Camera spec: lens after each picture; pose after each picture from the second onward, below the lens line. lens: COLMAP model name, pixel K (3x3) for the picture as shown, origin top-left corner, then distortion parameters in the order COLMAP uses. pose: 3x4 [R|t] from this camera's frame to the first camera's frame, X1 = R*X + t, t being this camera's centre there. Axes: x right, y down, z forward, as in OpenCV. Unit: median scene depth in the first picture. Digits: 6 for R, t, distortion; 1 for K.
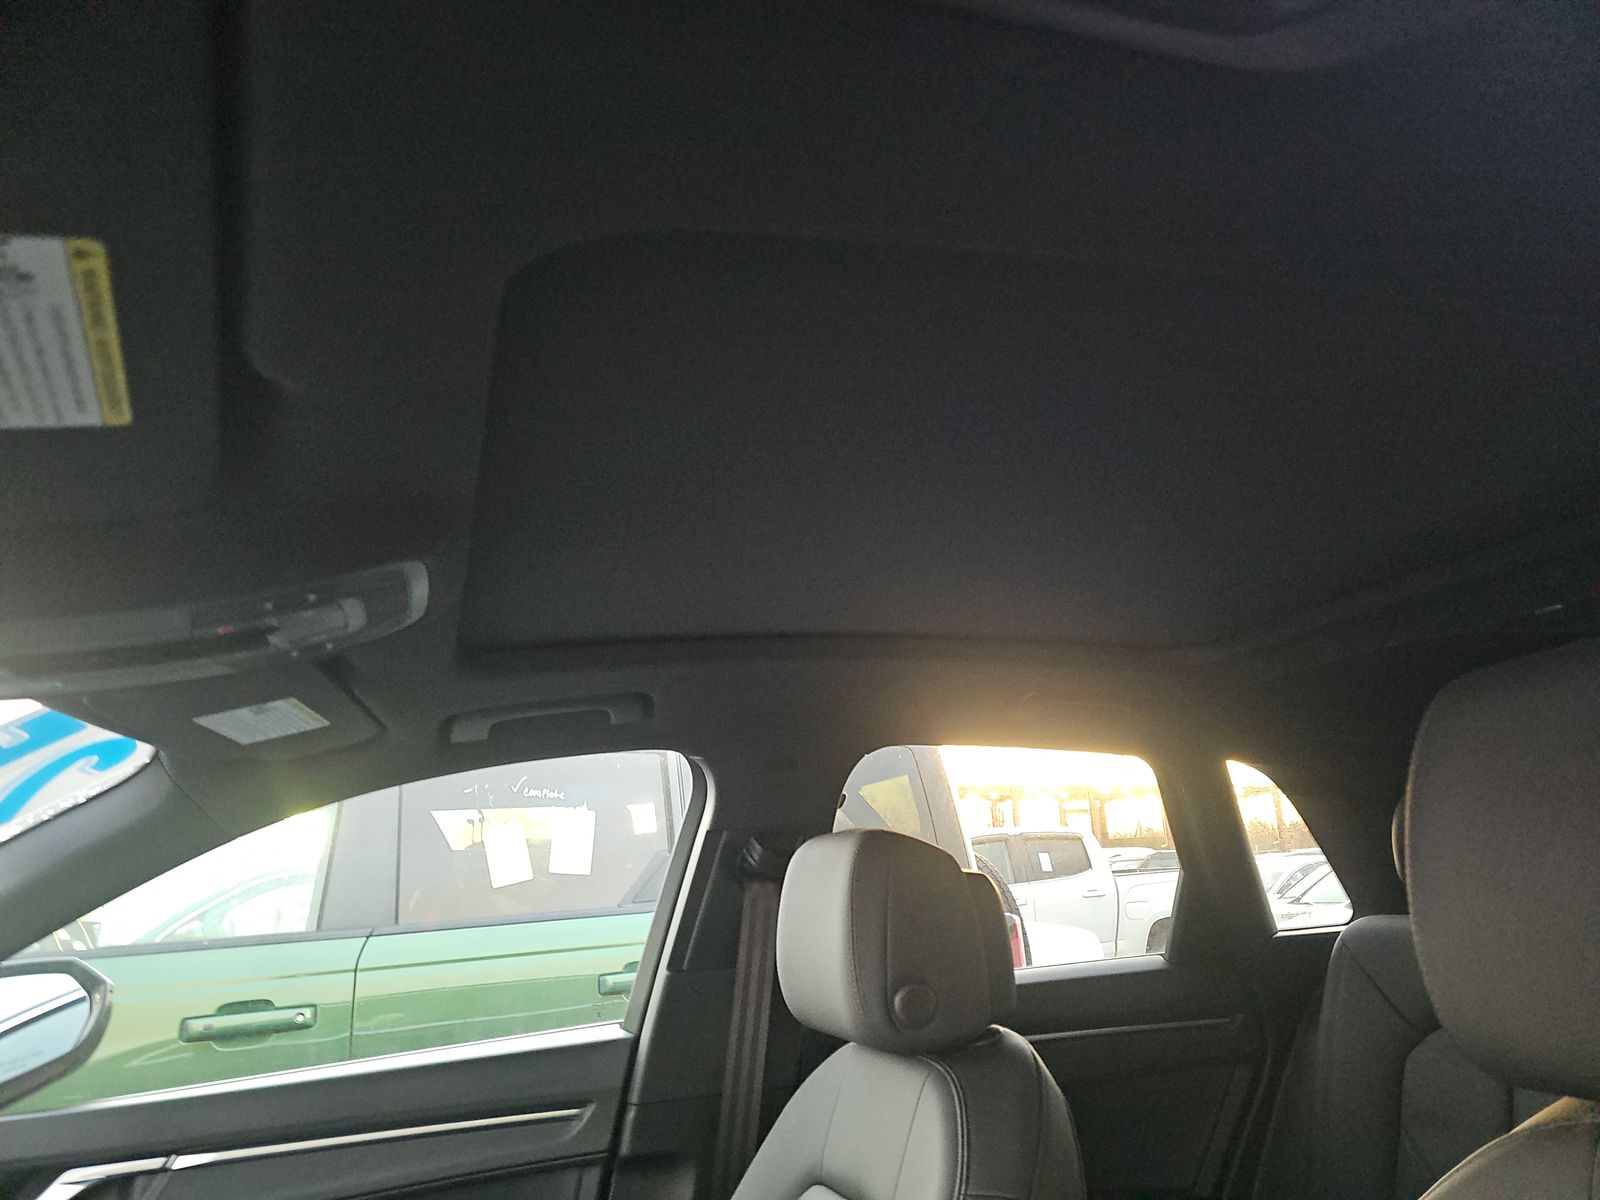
lens RADIAL K [[1107.2, 0, 850.0], [0, 1107.2, 625.5], [0, 0, 1]] dist [0.020970, -0.001948]
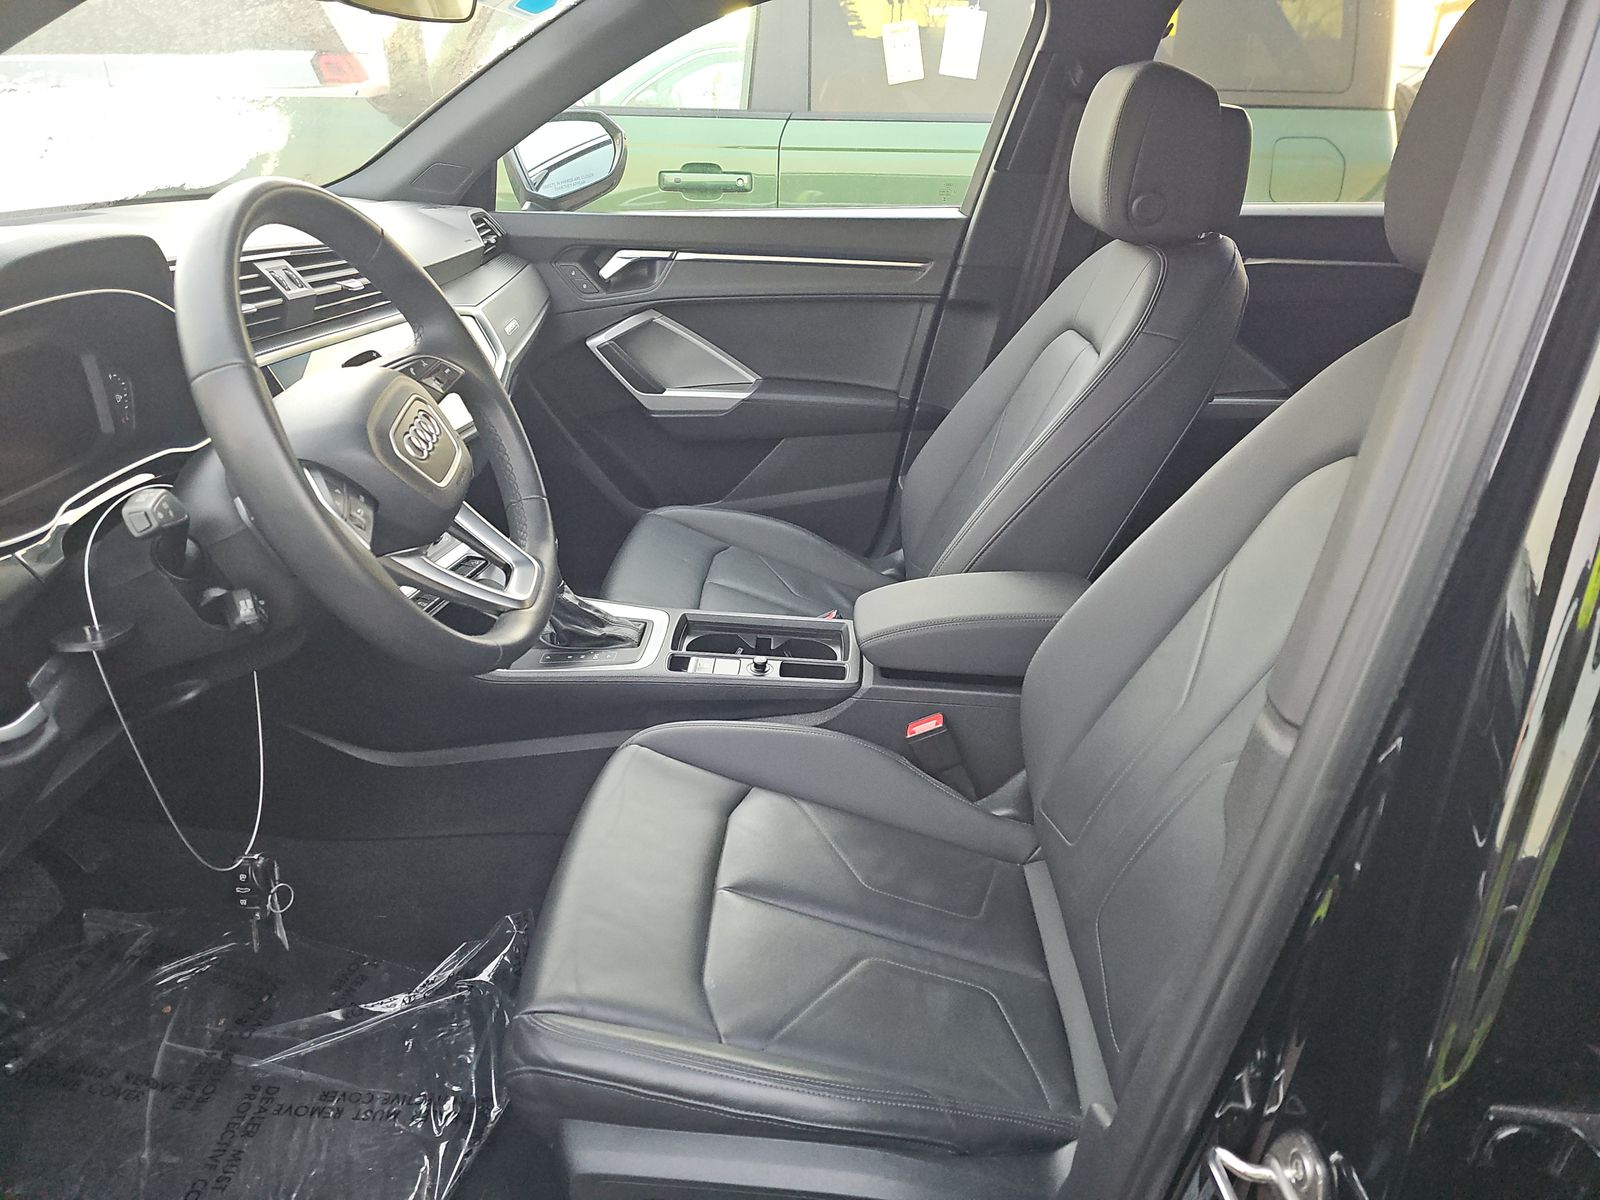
lens RADIAL K [[1107.2, 0, 850.0], [0, 1107.2, 625.5], [0, 0, 1]] dist [0.020970, -0.001948]
pose [[0.935226, 0.224467, -0.273801, 0.151475], [-0.004072, 0.780104, 0.625636, -0.084518], [0.354028, -0.583996, 0.730488, -0.316738]]
